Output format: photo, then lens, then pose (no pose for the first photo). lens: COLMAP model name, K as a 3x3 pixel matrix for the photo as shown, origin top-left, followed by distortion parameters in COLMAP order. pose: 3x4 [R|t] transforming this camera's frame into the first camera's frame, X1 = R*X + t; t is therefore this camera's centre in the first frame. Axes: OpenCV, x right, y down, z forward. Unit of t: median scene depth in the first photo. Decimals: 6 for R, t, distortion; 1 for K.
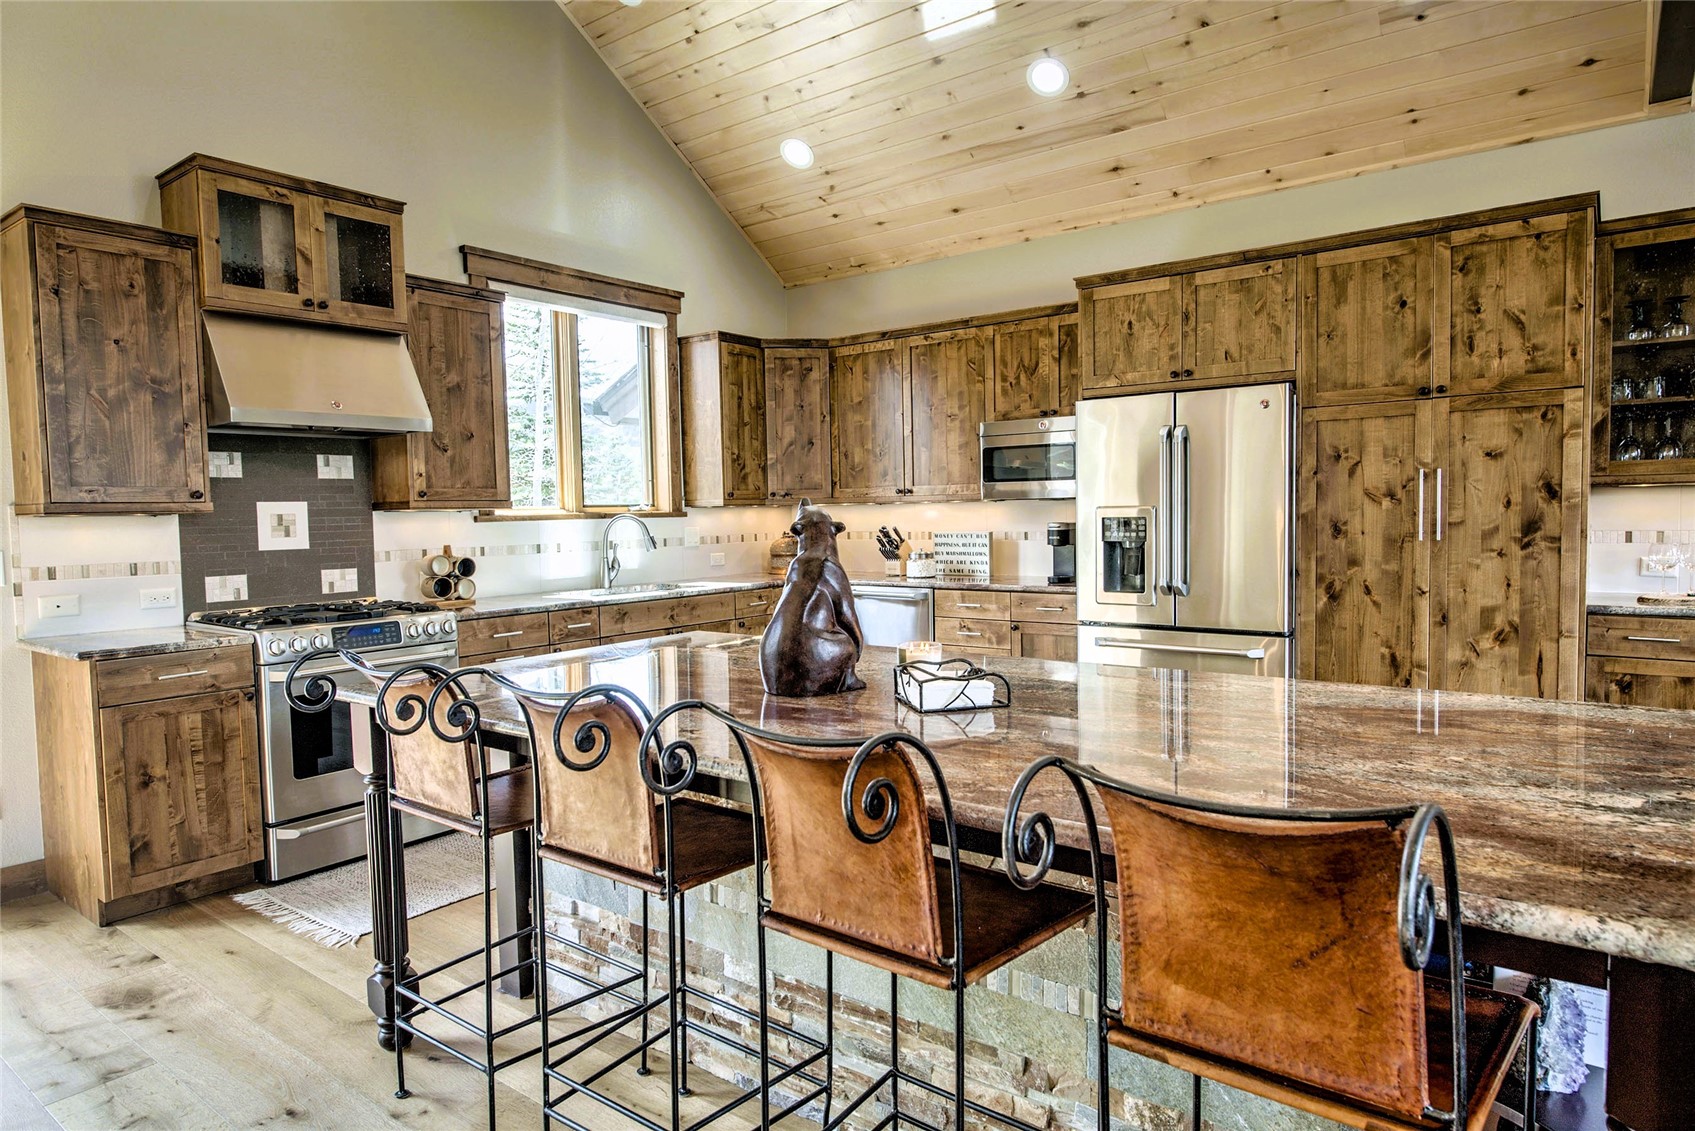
lens RADIAL K [[988.6, 0, 845.3], [0, 988.6, 571.2], [0, 0, 1]] dist [-0.004696, -0.000875]
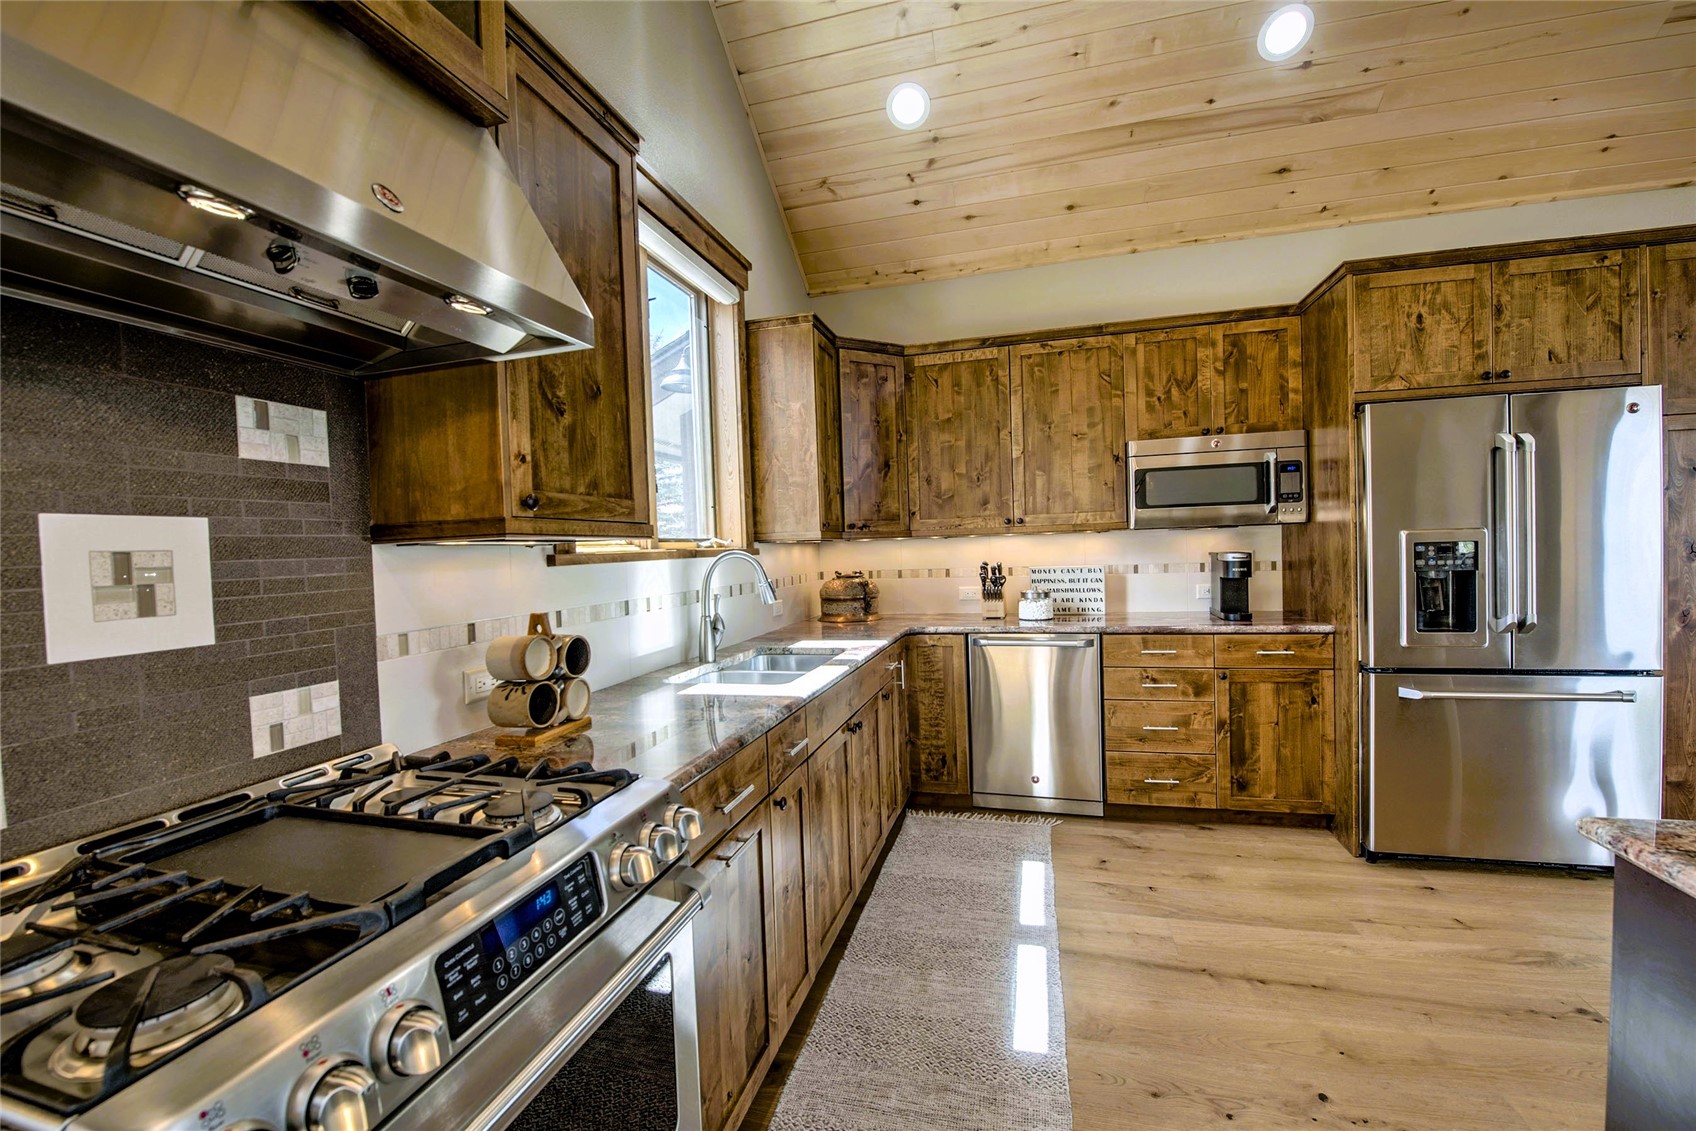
lens RADIAL K [[691.7, 0, 843.2], [0, 691.7, 569.8], [0, 0, 1]] dist [-0.017097, -0.001700]
pose [[0.928478, -0.024149, 0.370601, -0.414223], [0.038810, 0.998729, -0.032153, -0.033015], [-0.369354, 0.044236, 0.928235, 0.668846]]
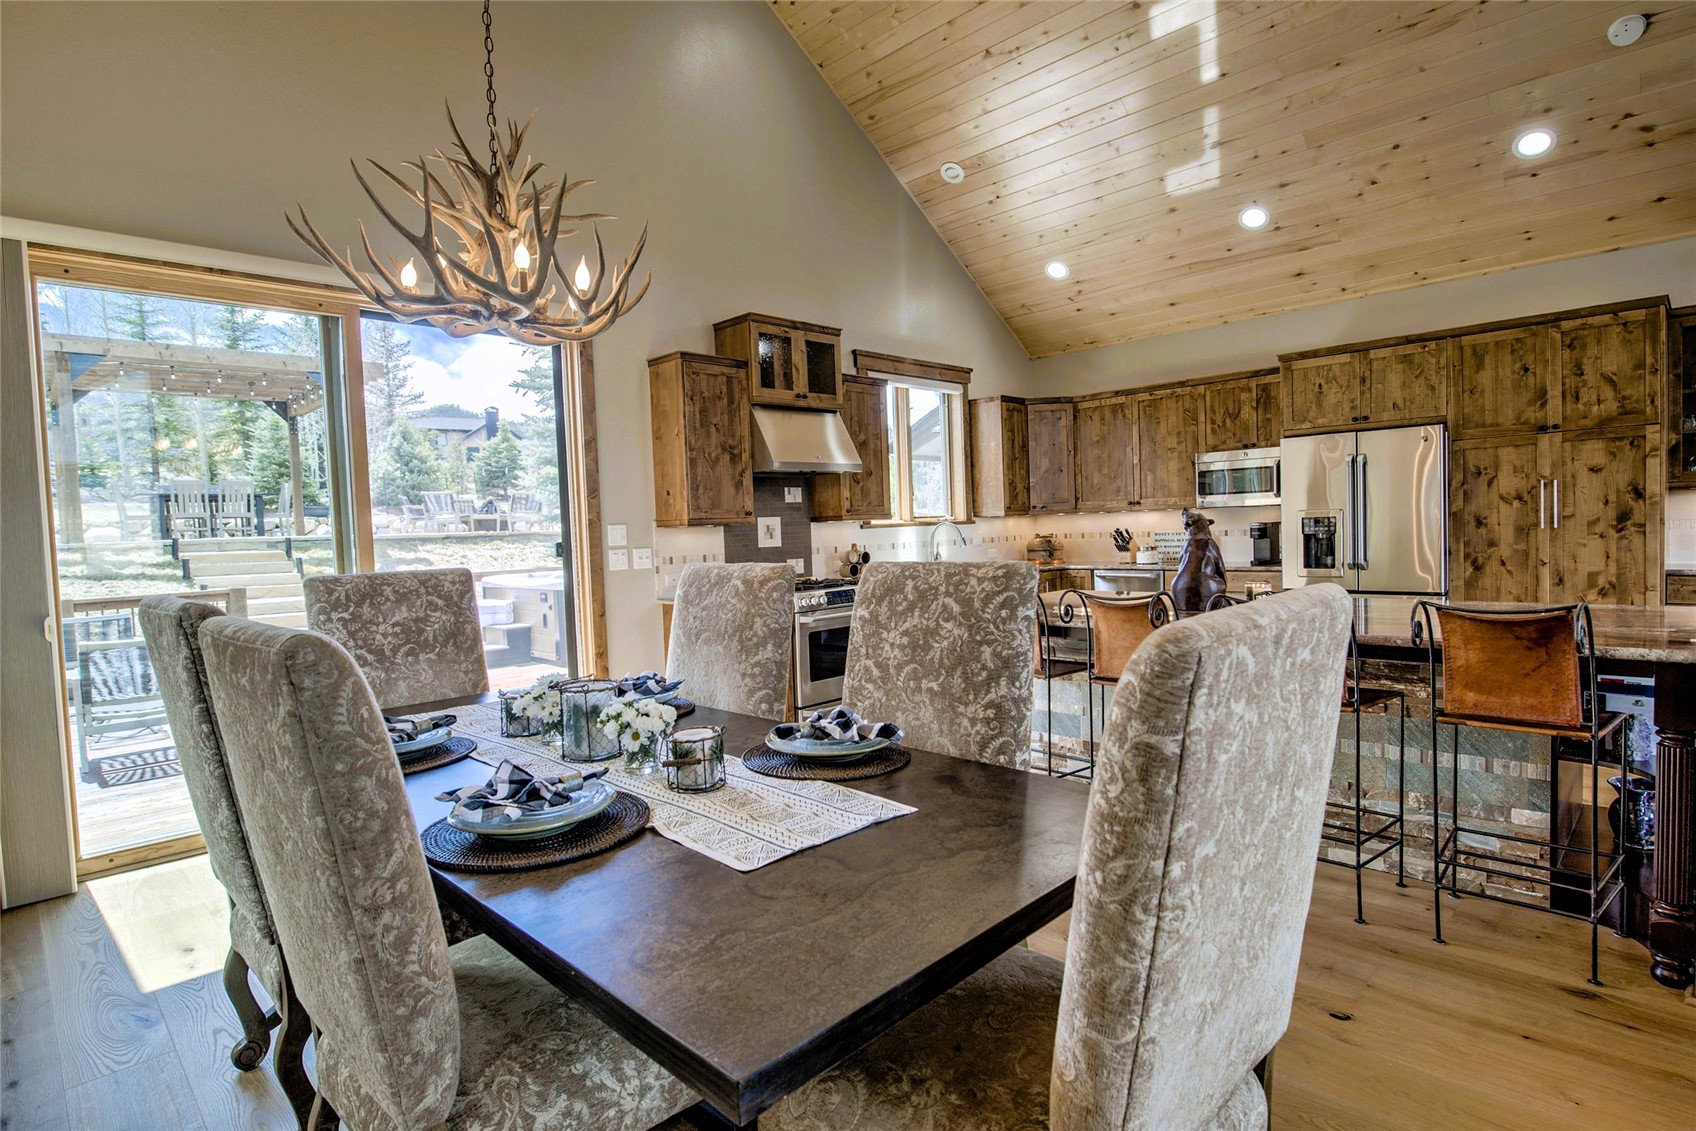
lens RADIAL K [[860.1, 0, 843.2], [0, 860.1, 568.1], [0, 0, 1]] dist [-0.009714, -0.001702]
pose [[0.990561, -0.011135, -0.136619, -0.250732], [0.009911, 0.999904, -0.009635, 0.027032], [0.136714, 0.008190, 0.990577, -0.366967]]
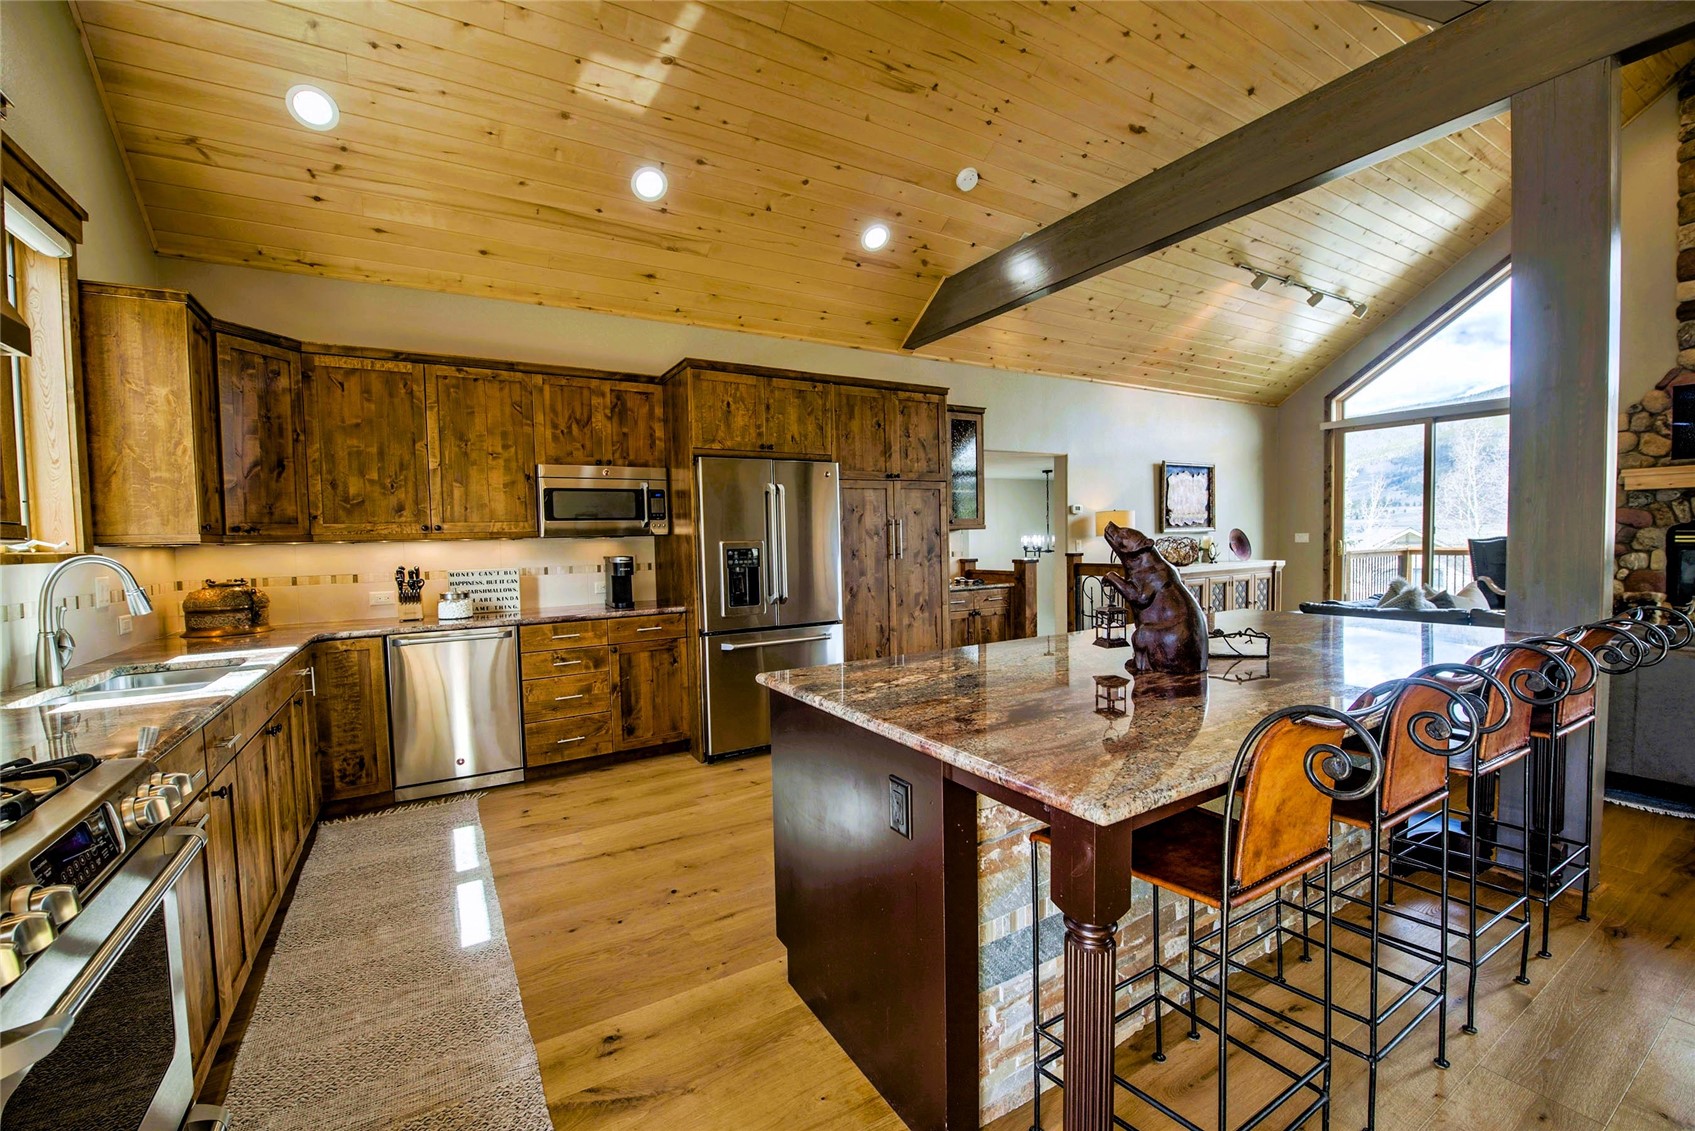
lens RADIAL K [[693.0, 0, 841.9], [0, 693.0, 568.2], [0, 0, 1]] dist [-0.015533, -0.002413]
pose [[0.373163, -0.030913, 0.927251, -0.540802], [0.073097, 0.997317, 0.003831, -0.023357], [-0.924882, 0.066350, 0.374421, 0.544558]]
